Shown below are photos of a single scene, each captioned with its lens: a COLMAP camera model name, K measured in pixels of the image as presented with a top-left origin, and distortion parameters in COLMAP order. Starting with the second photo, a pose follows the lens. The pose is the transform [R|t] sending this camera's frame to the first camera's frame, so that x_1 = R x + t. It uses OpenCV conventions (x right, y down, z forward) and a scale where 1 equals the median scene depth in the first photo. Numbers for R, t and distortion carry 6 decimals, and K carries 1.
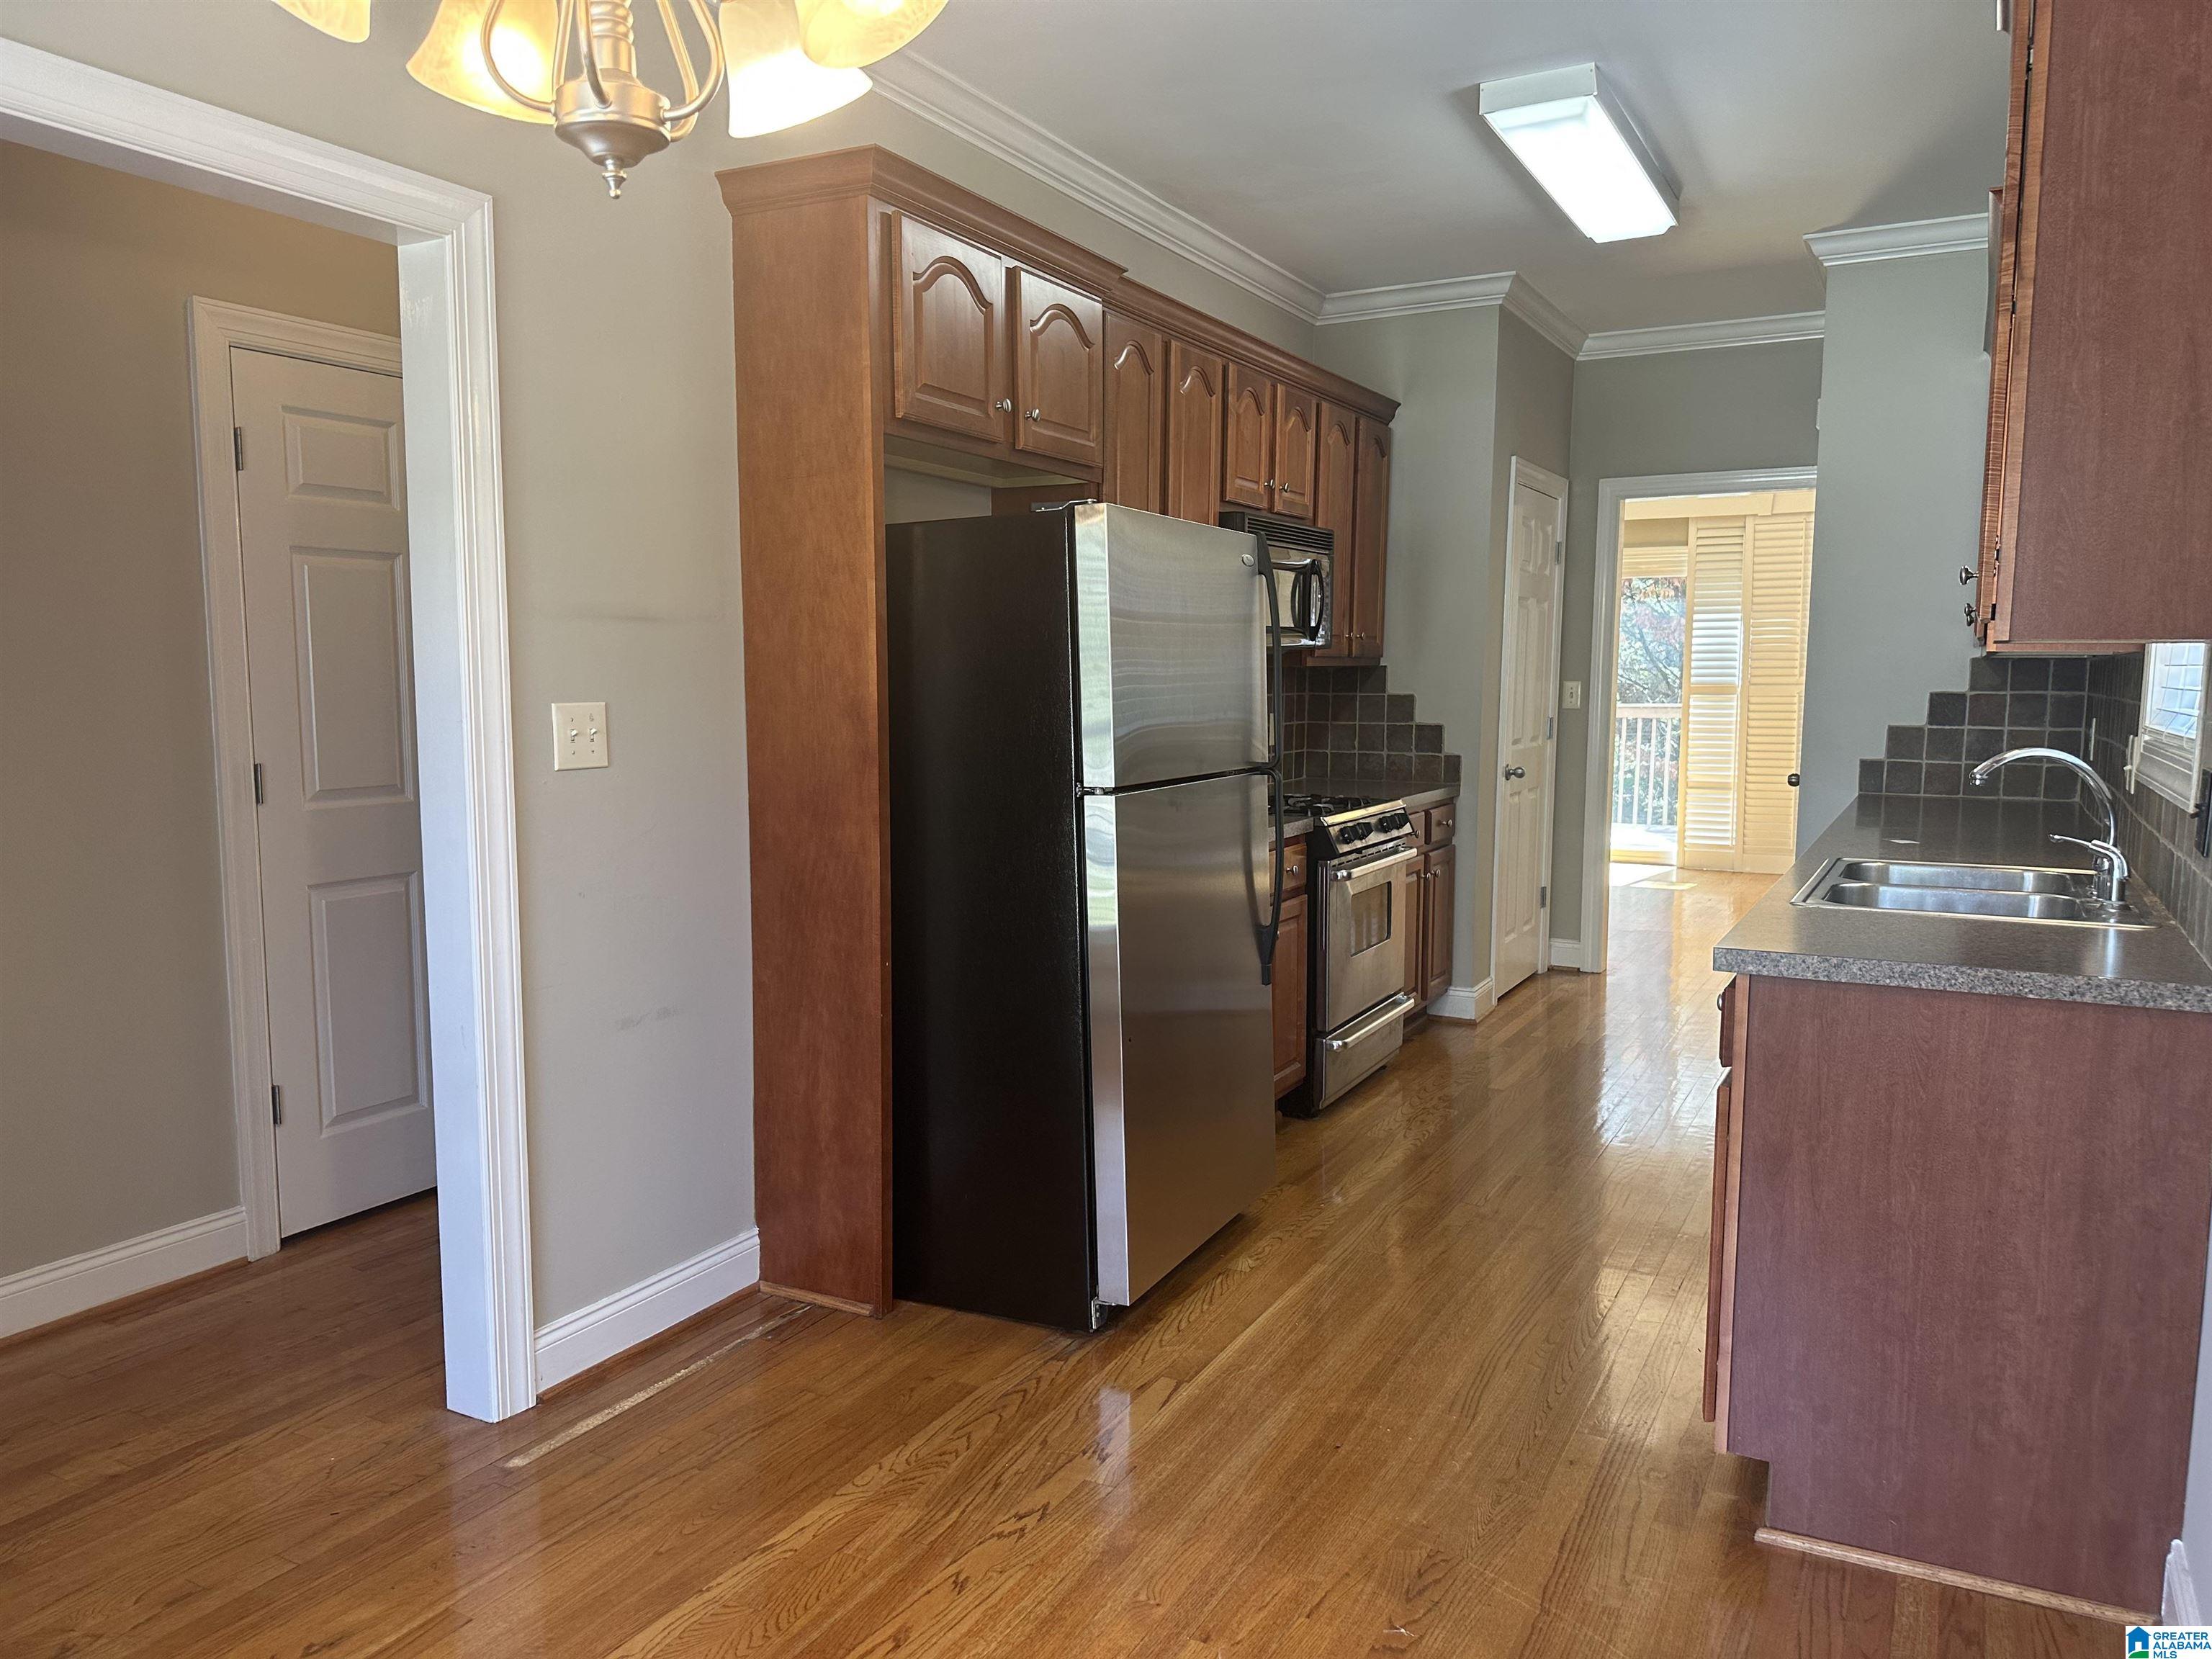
lens RADIAL K [[1565.3, 0, 1106.0], [0, 1565.3, 829.5], [0, 0, 1]] dist [0.147090, -0.211492]
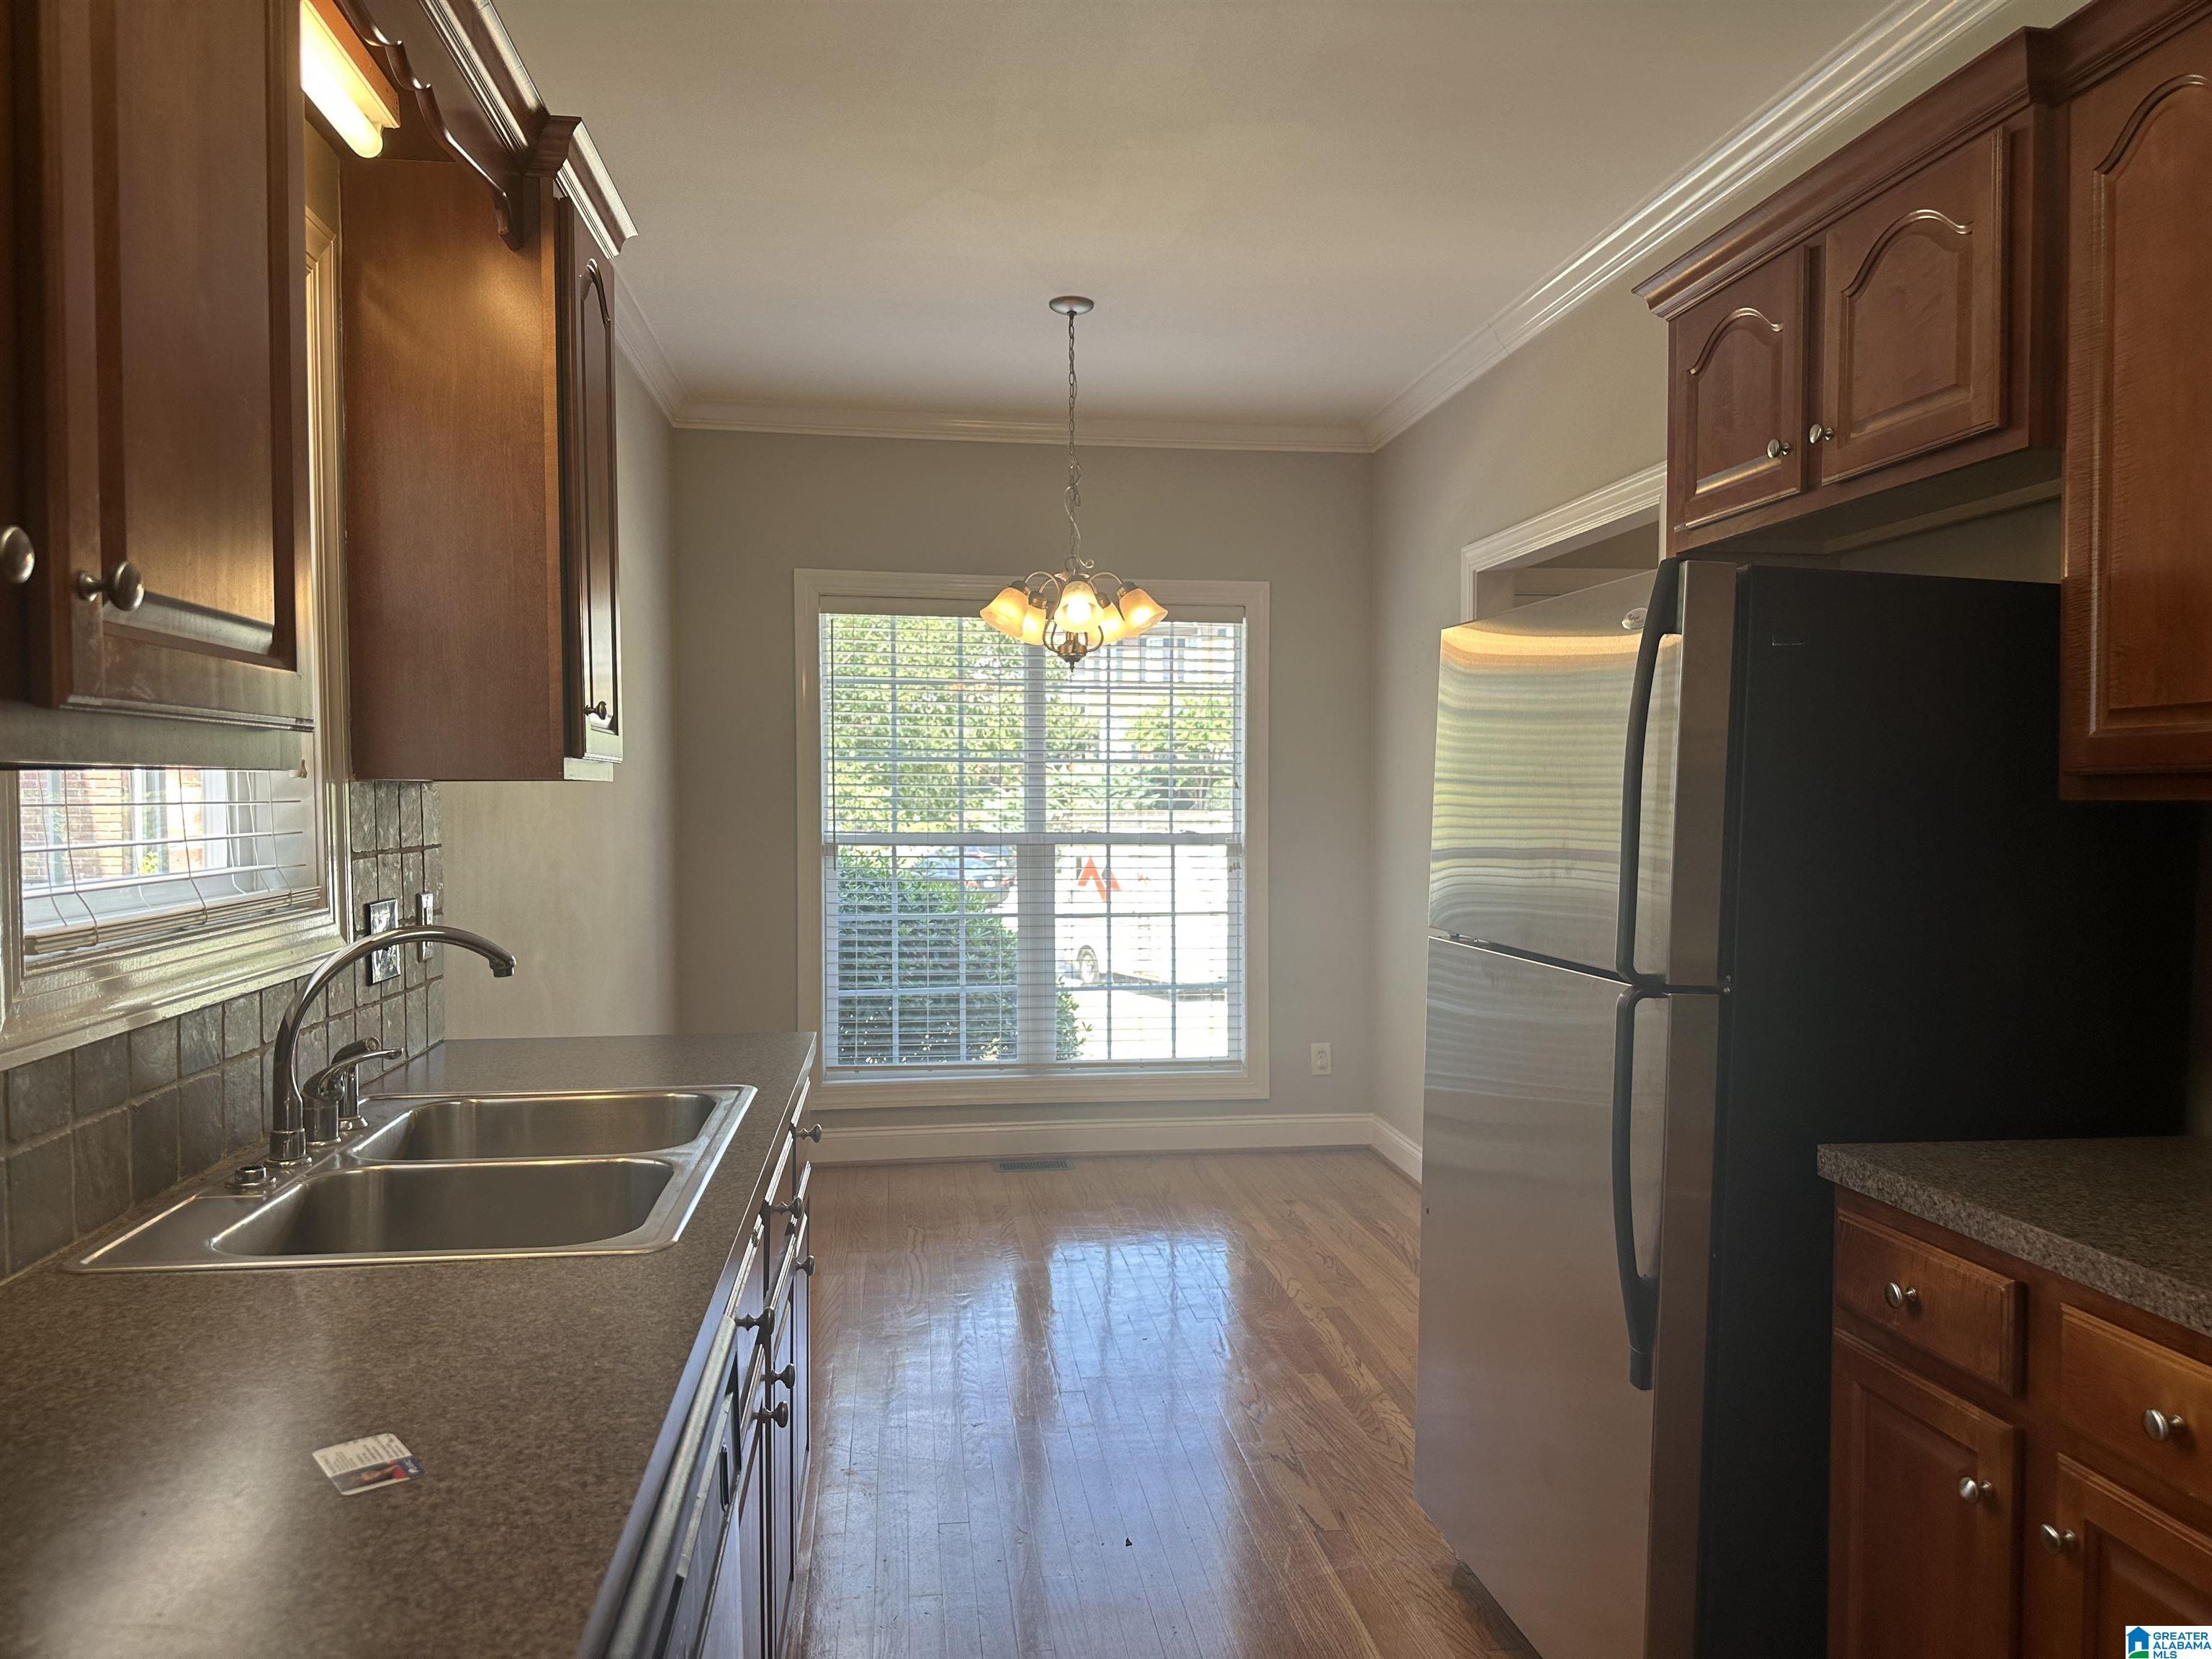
lens RADIAL K [[1582.0, 0, 1109.5], [0, 1582.0, 840.4], [0, 0, 1]] dist [-0.003888, -0.001899]
pose [[-0.806000, 0.015133, -0.591722, 0.684089], [-0.066886, 0.990942, 0.116450, -0.166747], [0.588124, 0.133437, -0.797687, 1.563935]]
